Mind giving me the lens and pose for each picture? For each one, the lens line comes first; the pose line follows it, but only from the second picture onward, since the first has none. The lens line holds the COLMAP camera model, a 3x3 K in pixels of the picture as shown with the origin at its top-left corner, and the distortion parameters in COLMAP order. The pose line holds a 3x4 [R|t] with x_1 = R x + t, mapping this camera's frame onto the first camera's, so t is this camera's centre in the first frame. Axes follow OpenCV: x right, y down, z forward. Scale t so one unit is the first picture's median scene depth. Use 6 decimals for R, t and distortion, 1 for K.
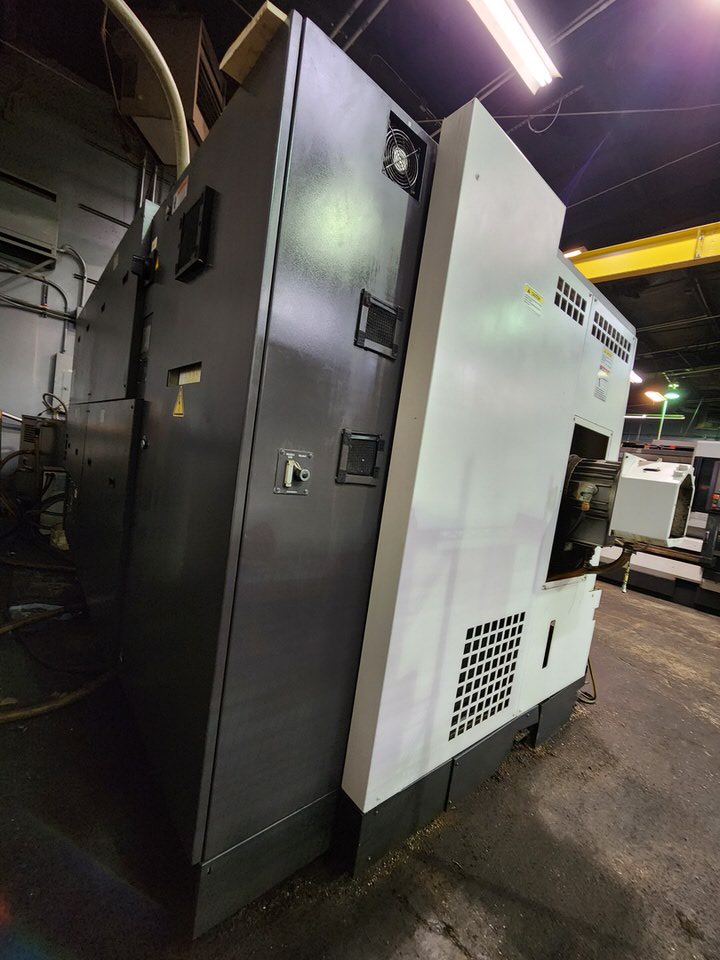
lens RADIAL K [[392.7, 0, 356.7], [0, 392.7, 491.2], [0, 0, 1]] dist [0.001718, 0.000094]
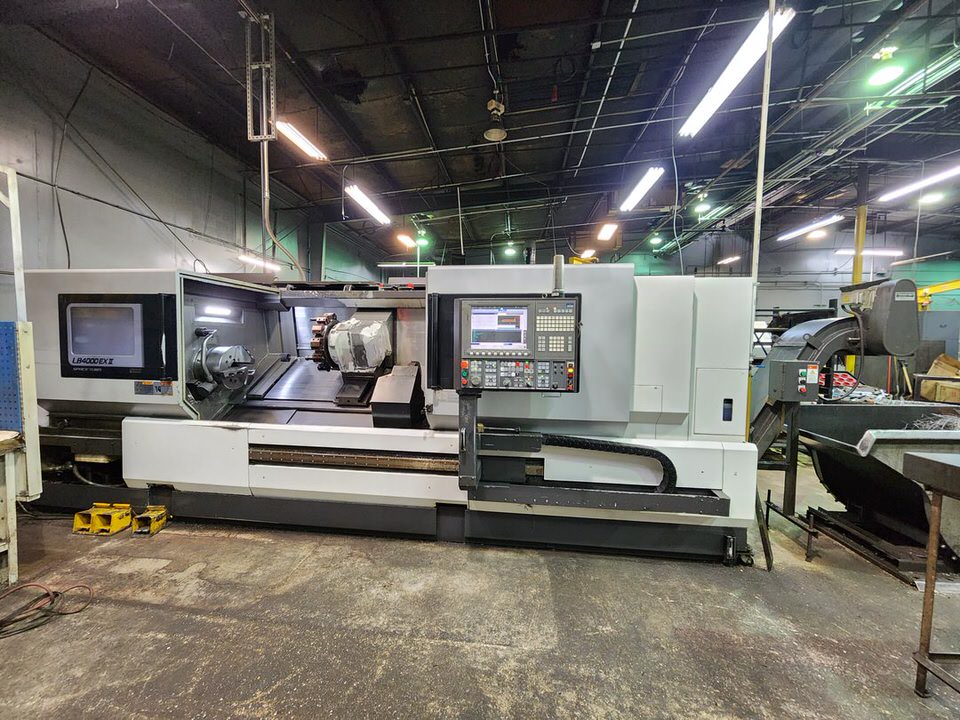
lens RADIAL K [[380.7, 0, 480.0], [0, 380.7, 360.0], [0, 0, 1]] dist [0.000437, 0.000033]
pose [[0.714928, -0.164893, 0.679477, 0.279188], [0.147780, 0.985475, 0.083662, -0.015117], [-0.683403, 0.040601, 0.728912, 0.292223]]
